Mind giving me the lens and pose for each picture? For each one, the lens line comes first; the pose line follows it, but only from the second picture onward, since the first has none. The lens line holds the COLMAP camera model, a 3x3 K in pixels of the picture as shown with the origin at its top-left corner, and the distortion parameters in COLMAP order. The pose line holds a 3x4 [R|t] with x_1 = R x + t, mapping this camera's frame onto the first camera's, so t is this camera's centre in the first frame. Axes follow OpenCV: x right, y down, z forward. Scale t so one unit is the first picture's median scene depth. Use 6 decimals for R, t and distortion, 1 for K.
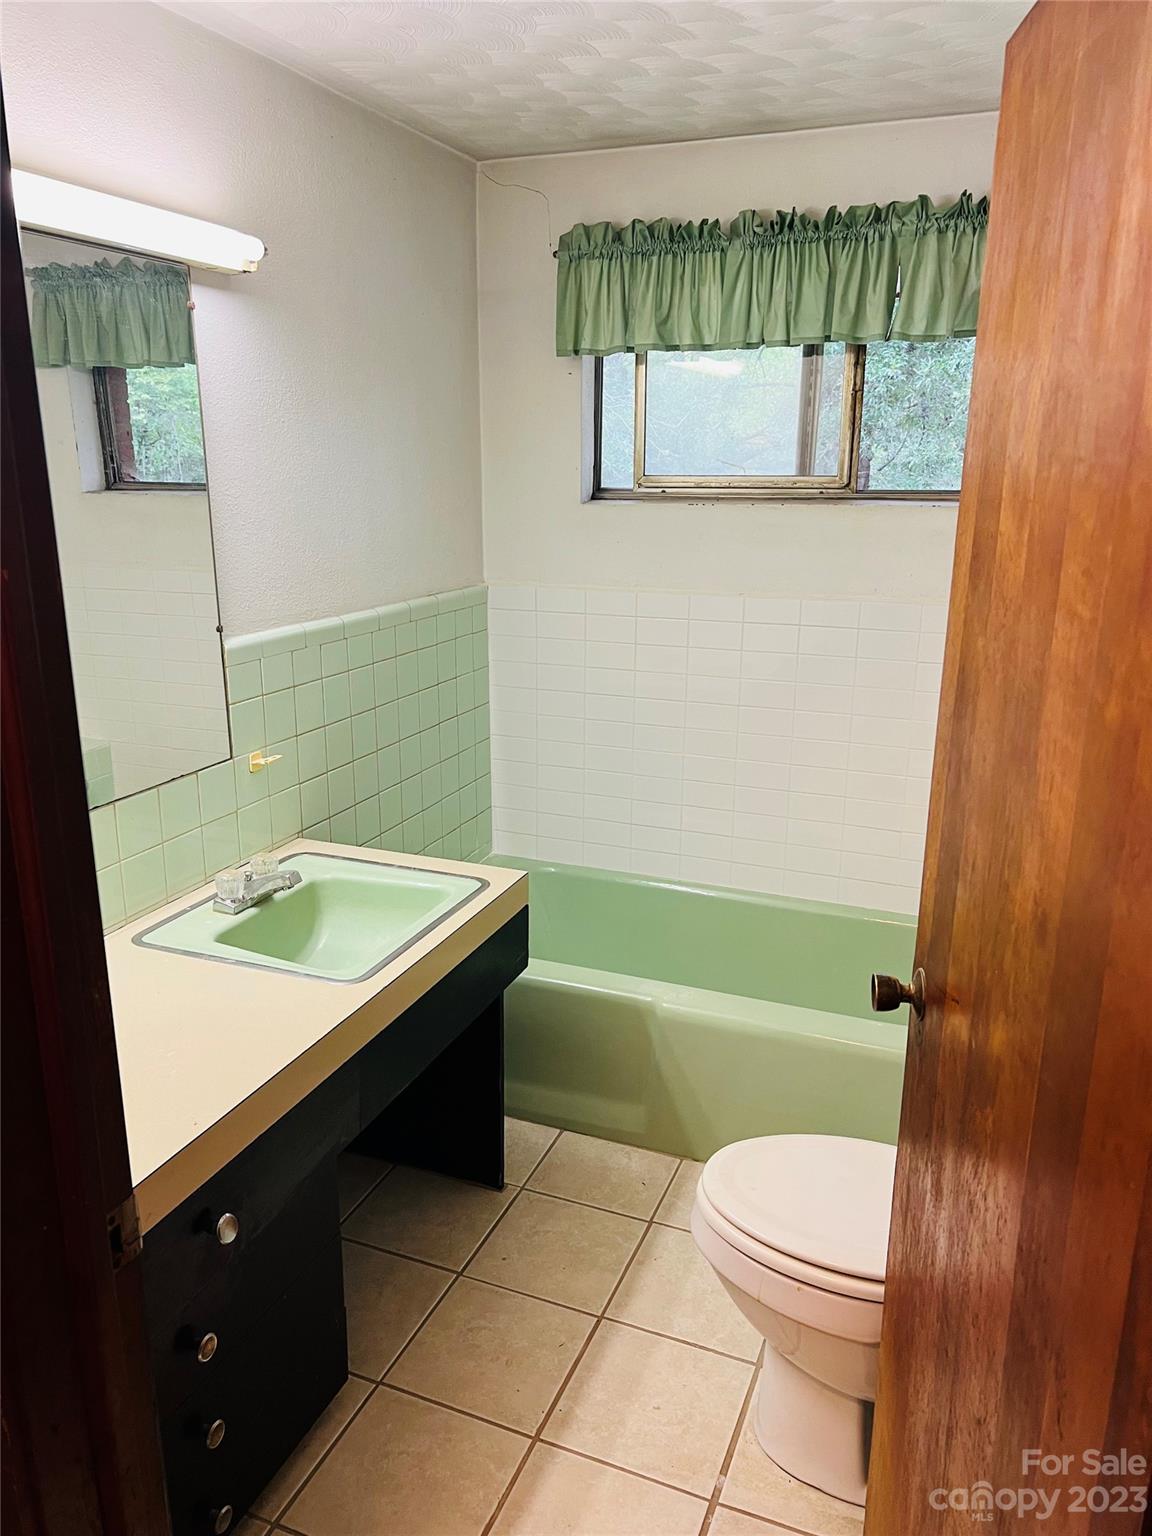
lens RADIAL K [[1154.5, 0, 566.4], [0, 1154.5, 774.8], [0, 0, 1]] dist [0.033683, -0.030964]
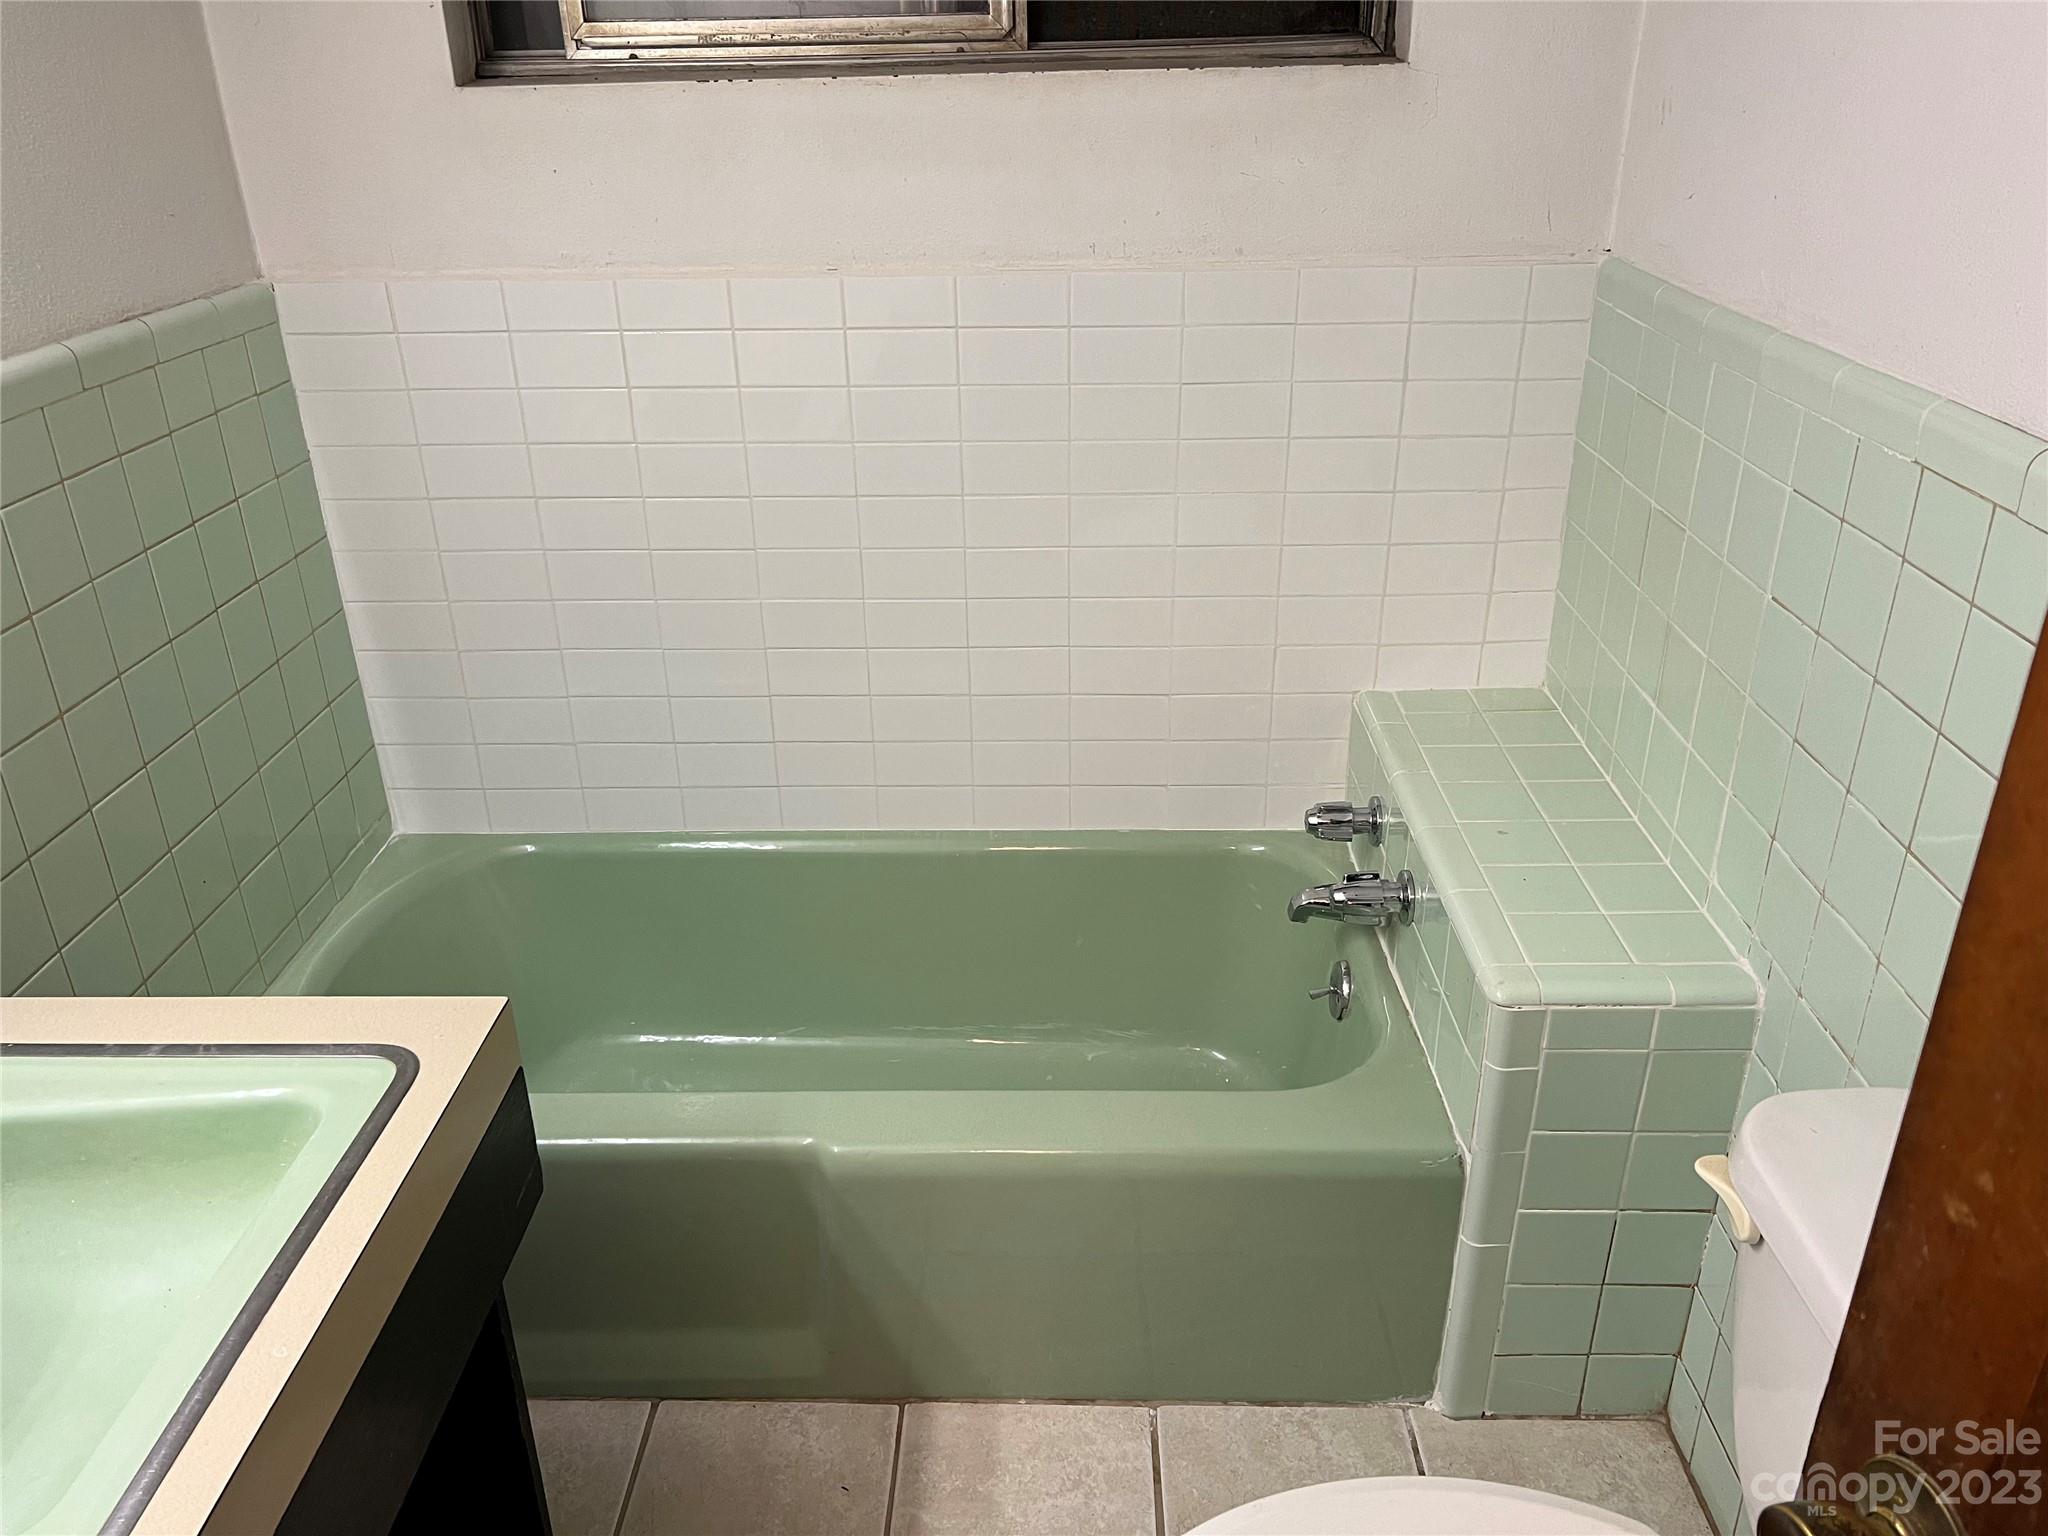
lens RADIAL K [[1535.5, 0, 1033.7], [0, 1535.5, 797.5], [0, 0, 1]] dist [0.006180, -0.003267]
pose [[0.932679, -0.168999, 0.318669, -0.018555], [0.109978, 0.974621, 0.194986, -0.060091], [-0.343534, -0.146813, 0.927594, 0.356468]]
